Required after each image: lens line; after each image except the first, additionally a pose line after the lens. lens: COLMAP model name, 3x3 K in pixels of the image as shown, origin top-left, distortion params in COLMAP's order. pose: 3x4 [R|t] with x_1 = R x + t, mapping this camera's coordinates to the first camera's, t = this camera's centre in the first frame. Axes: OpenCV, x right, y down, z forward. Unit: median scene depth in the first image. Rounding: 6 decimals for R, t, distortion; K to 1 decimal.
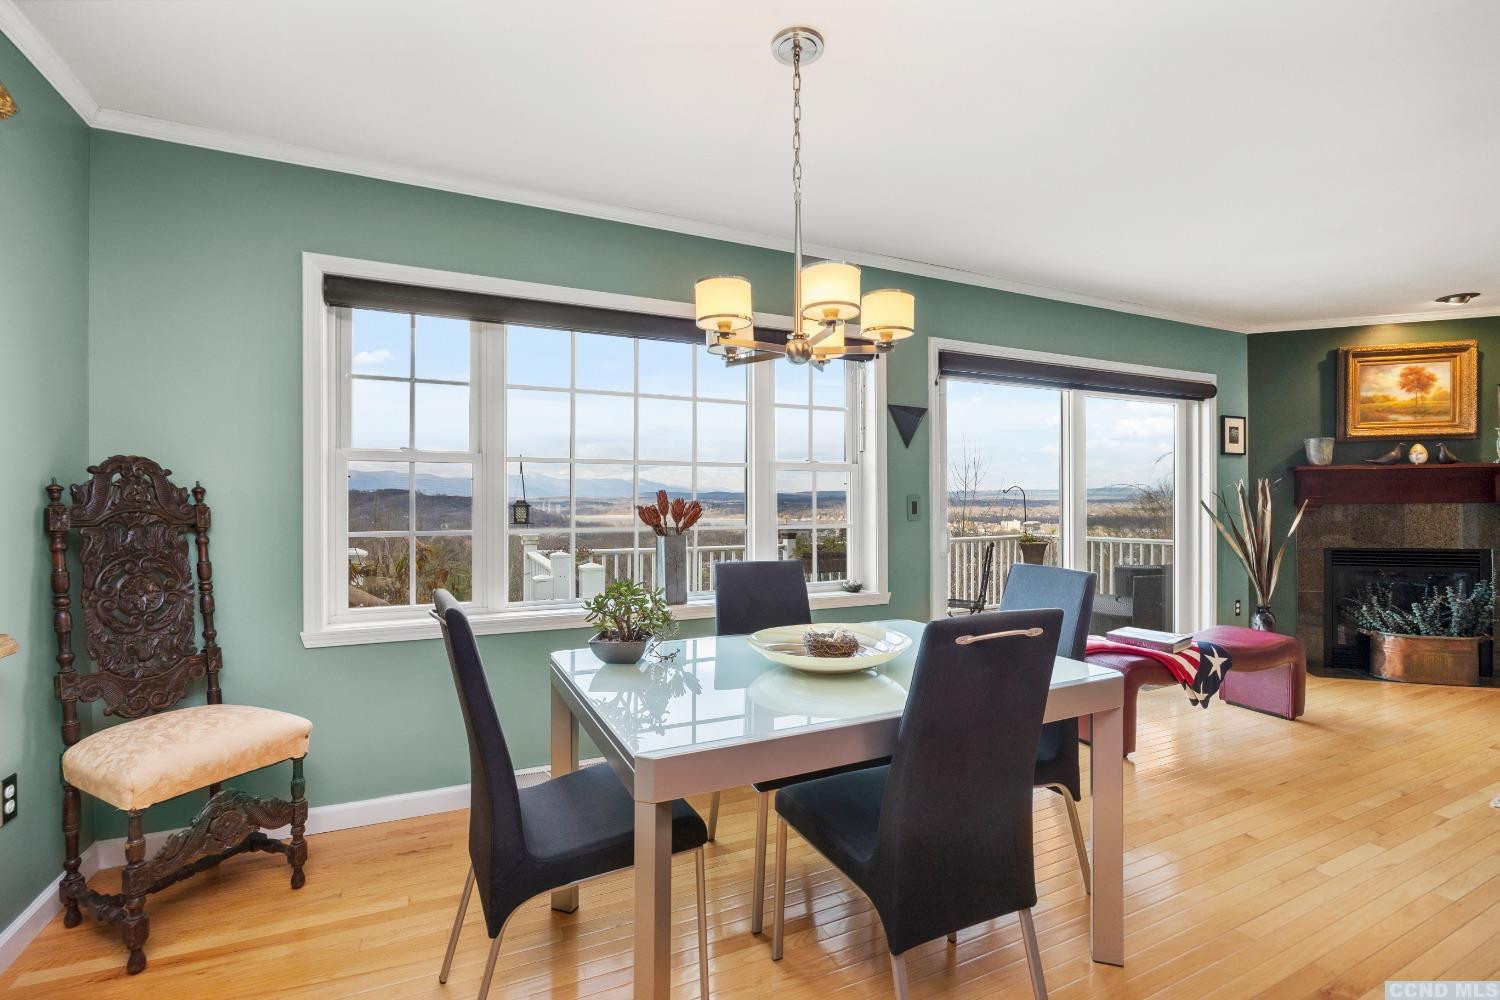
lens RADIAL K [[662.8, 0, 743.7], [0, 662.8, 504.6], [0, 0, 1]] dist [-0.017147, -0.000230]
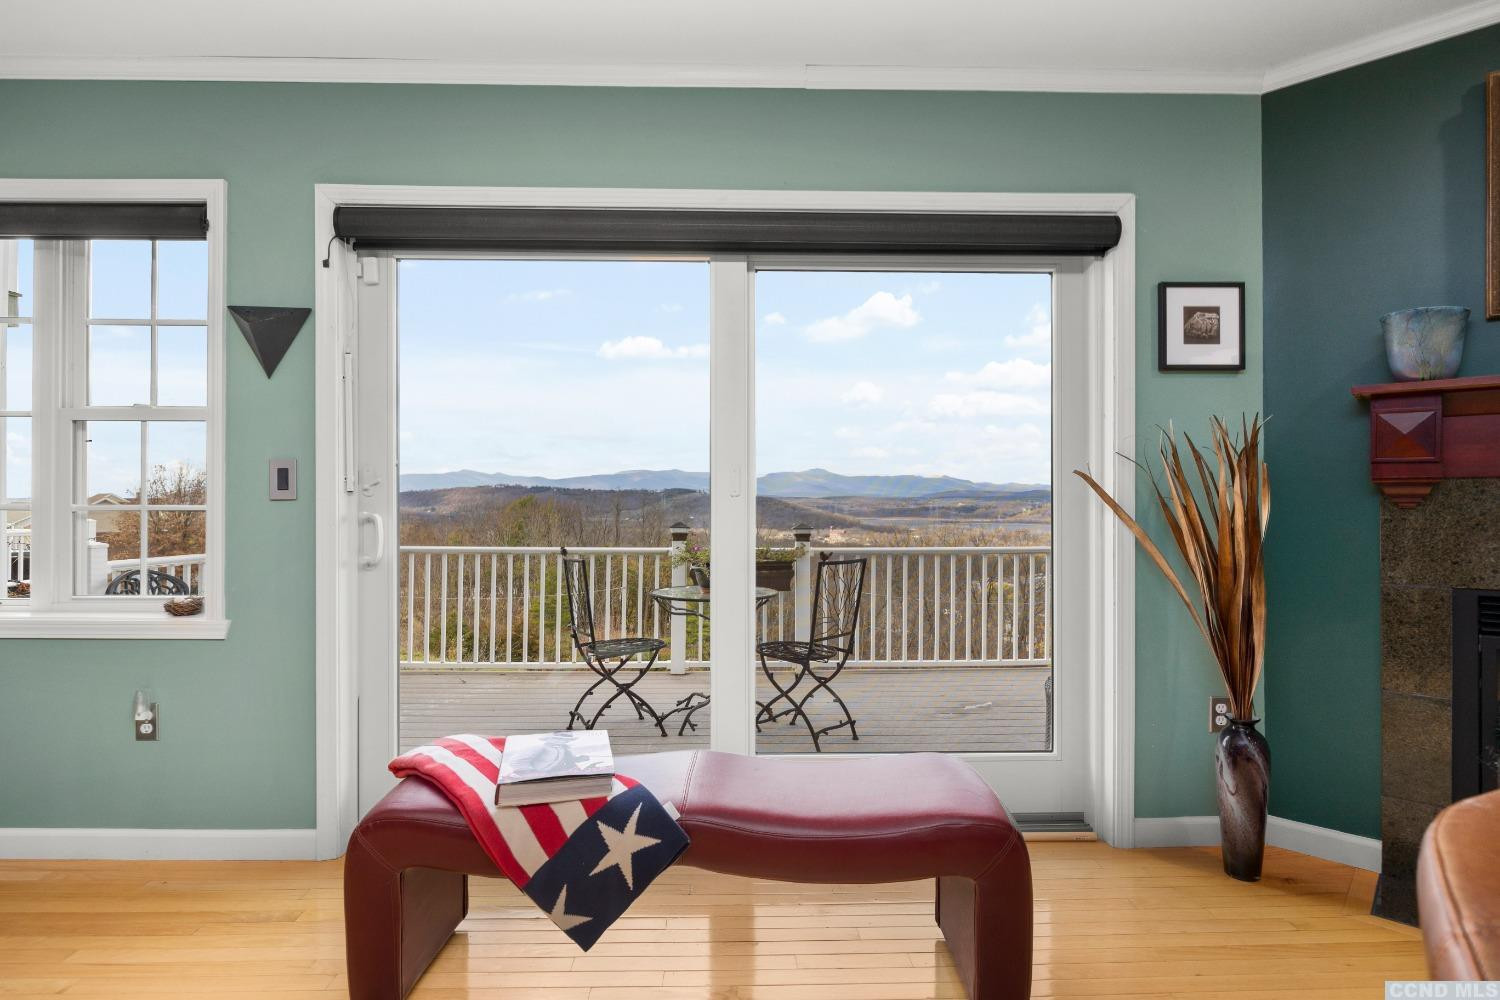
lens RADIAL K [[763.1, 0, 750.1], [0, 763.1, 502.3], [0, 0, 1]] dist [-0.004498, -0.001503]
pose [[0.918822, 0.005092, -0.394639, 0.710802], [-0.007312, 0.999965, -0.004123, 0.019969], [0.394604, 0.006674, 0.918827, 0.428992]]
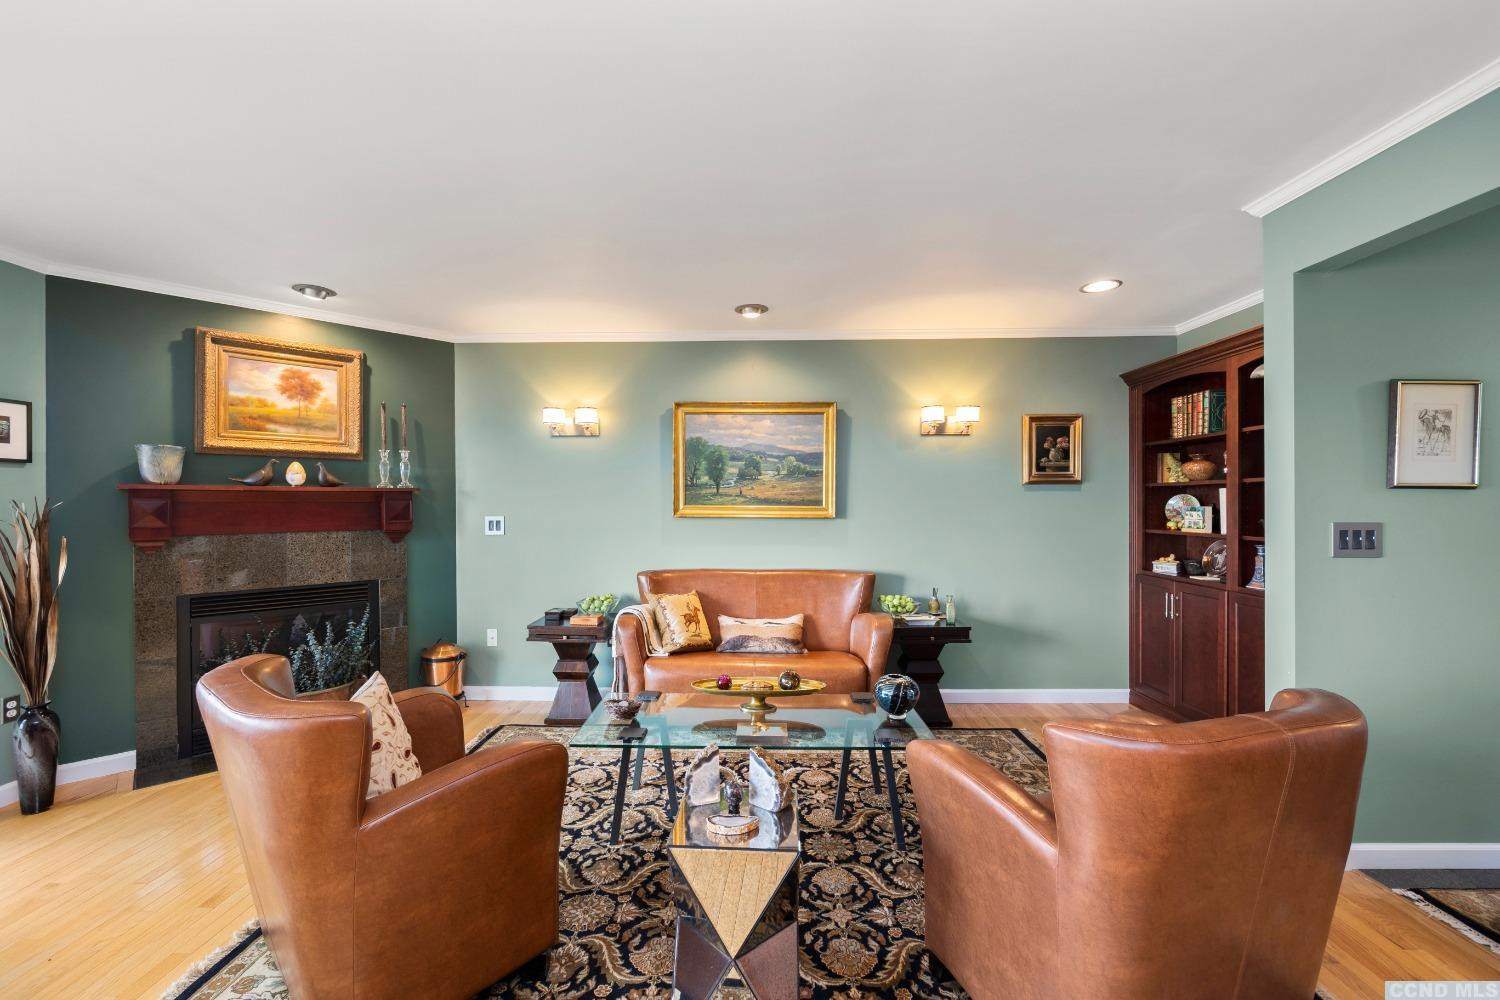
lens RADIAL K [[608.9, 0, 741.1], [0, 608.9, 505.3], [0, 0, 1]] dist [-0.007550, -0.000425]
pose [[0.445546, 0.000877, 0.895259, 0.590683], [0.003311, 0.999991, -0.002627, -0.033103], [-0.895253, 0.004135, 0.445539, 0.138462]]
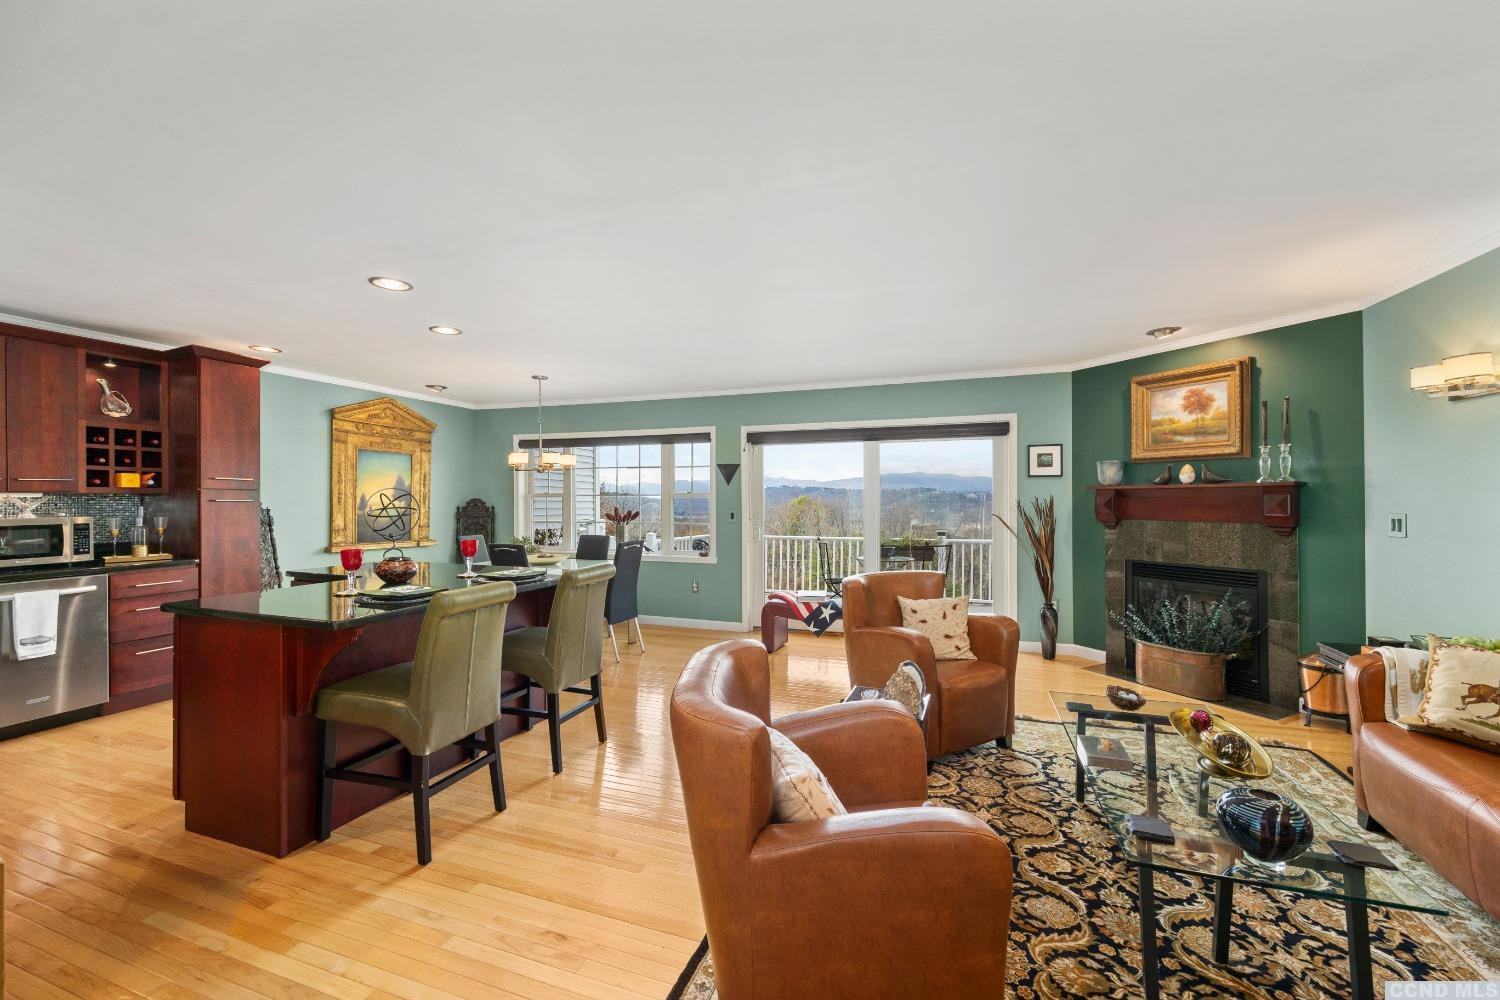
lens RADIAL K [[608.9, 0, 750.1], [0, 608.9, 503.0], [0, 0, 1]] dist [-0.007550, -0.000425]
pose [[0.713663, 0.006432, -0.700460, 1.211532], [-0.003726, 0.999979, 0.005385, -0.033913], [0.700480, -0.001233, 0.713671, -0.181972]]
